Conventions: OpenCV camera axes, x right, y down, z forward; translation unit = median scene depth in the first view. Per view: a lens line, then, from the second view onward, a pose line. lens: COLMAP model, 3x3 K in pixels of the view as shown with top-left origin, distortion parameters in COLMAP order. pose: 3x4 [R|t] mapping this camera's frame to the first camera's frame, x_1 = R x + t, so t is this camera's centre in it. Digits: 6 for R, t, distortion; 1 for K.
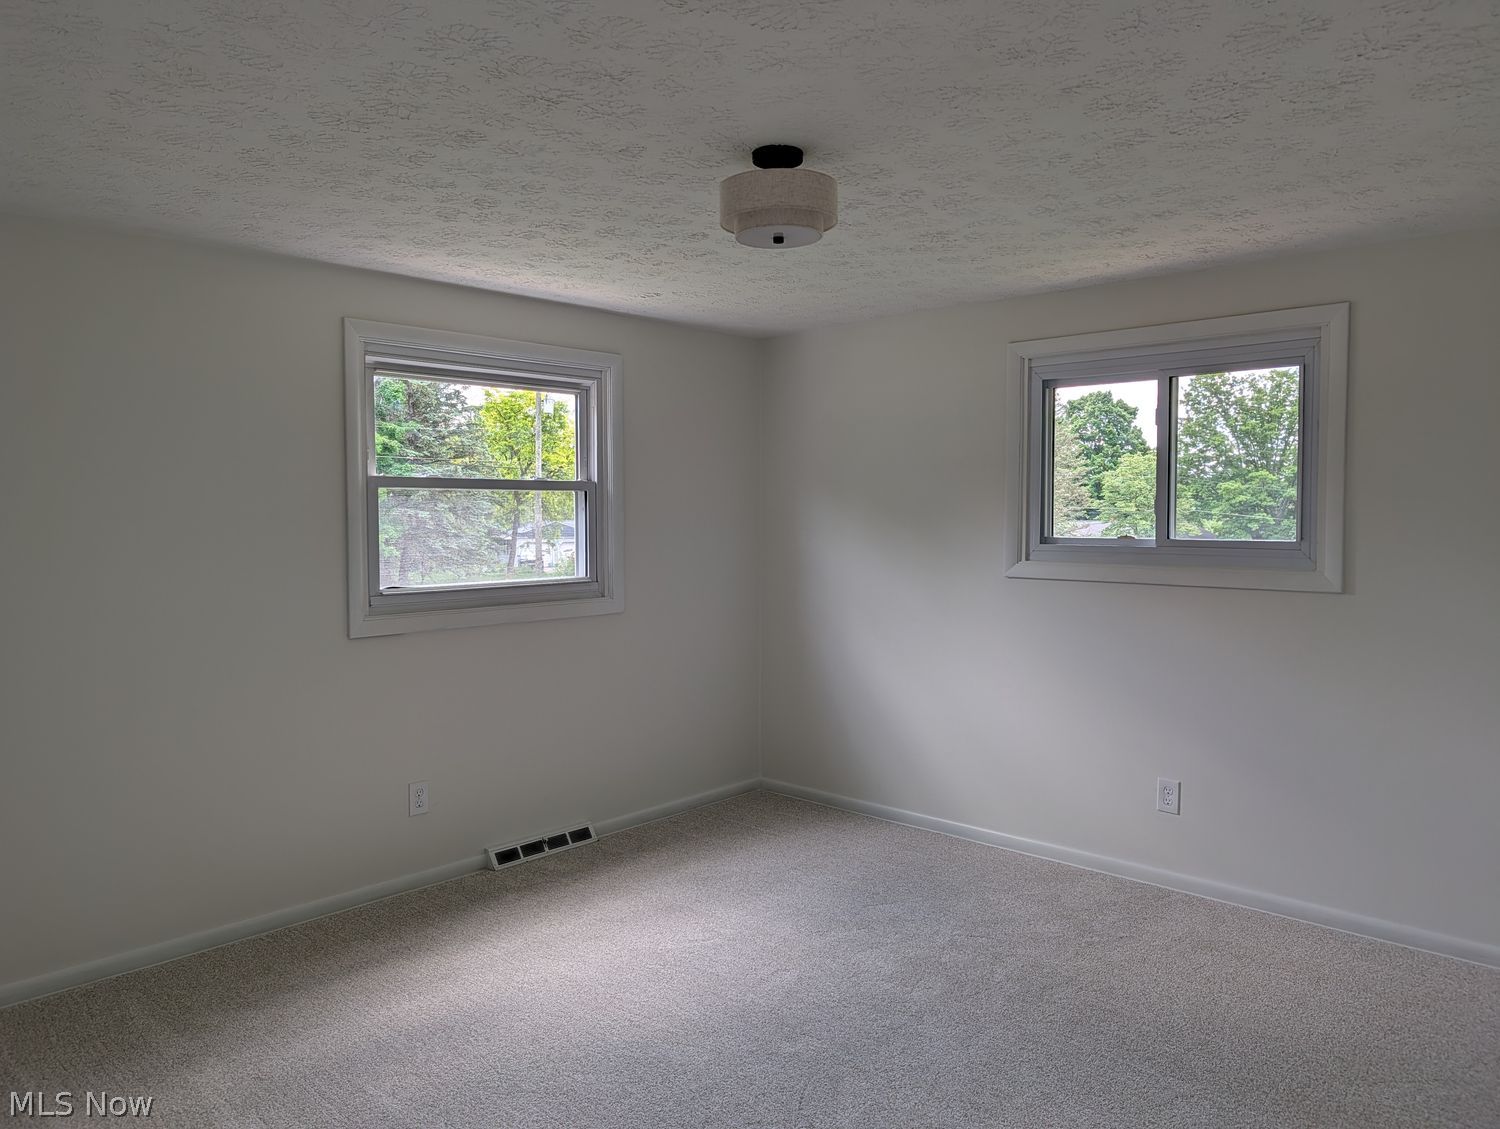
lens RADIAL K [[1071.5, 0, 757.1], [0, 1071.5, 569.1], [0, 0, 1]] dist [0.044556, -0.034388]
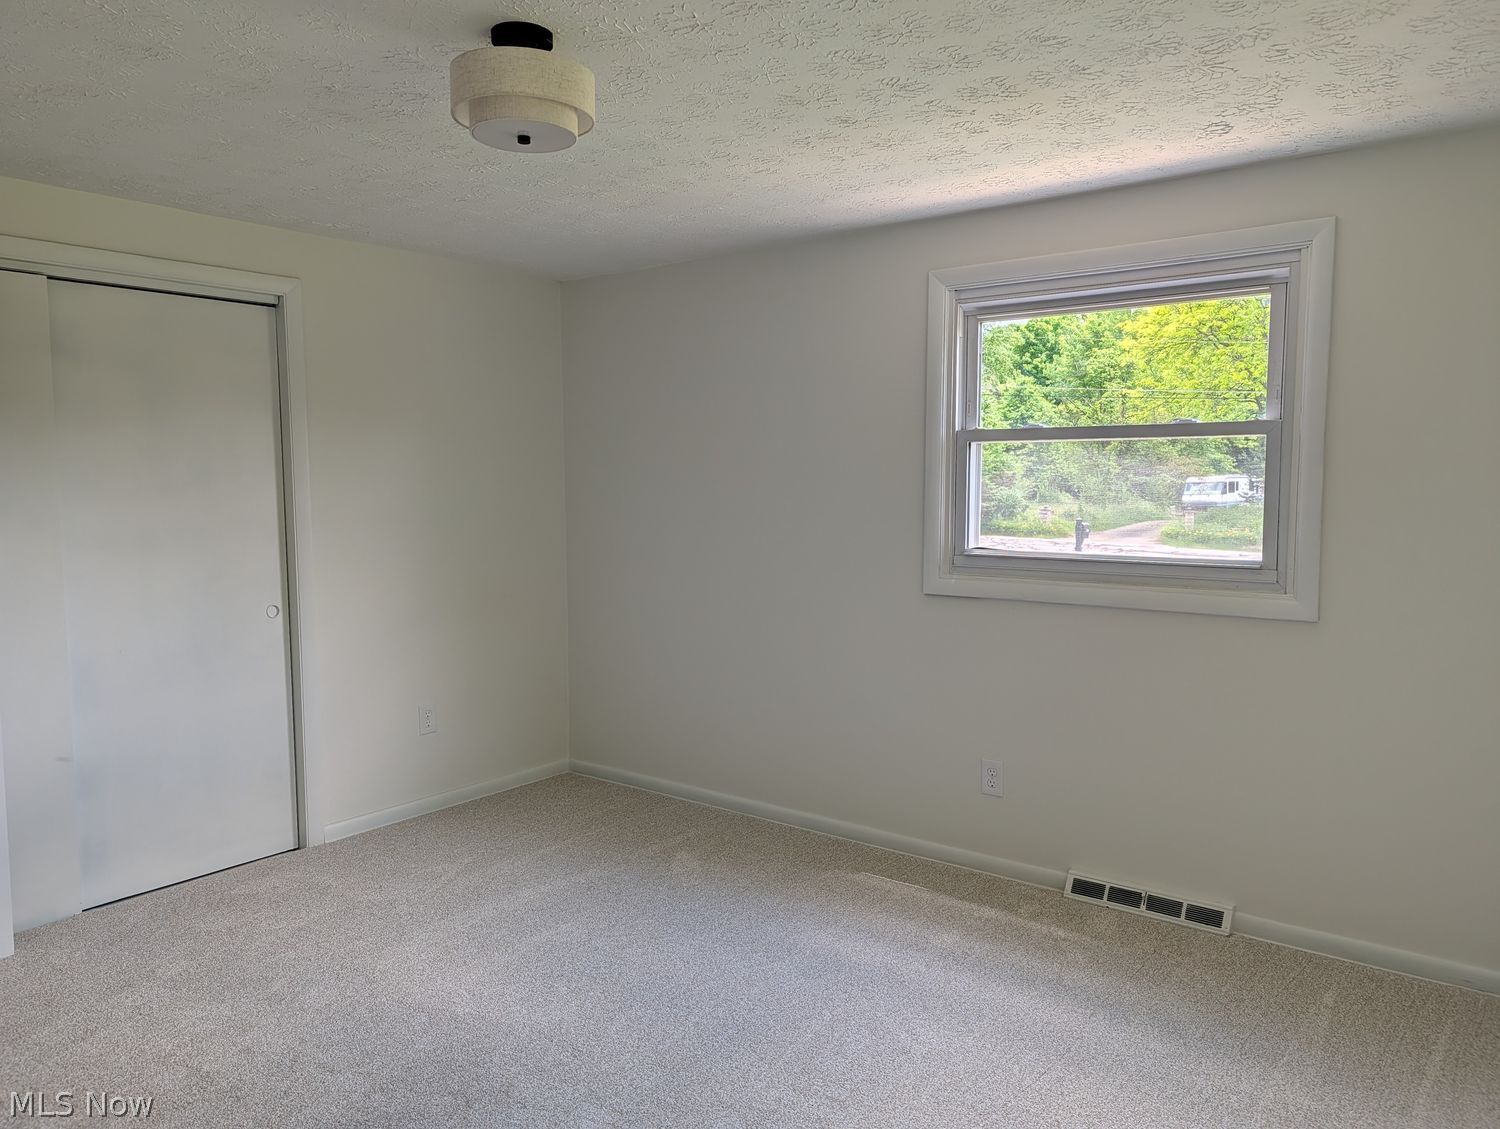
lens RADIAL K [[1071.5, 0, 743.8], [0, 1071.5, 557.6], [0, 0, 1]] dist [0.044556, -0.034388]
pose [[0.116437, 0.090296, -0.989085, 0.530562], [-0.044116, 0.995346, 0.085674, -0.042747], [0.992218, 0.033659, 0.119879, 0.641019]]
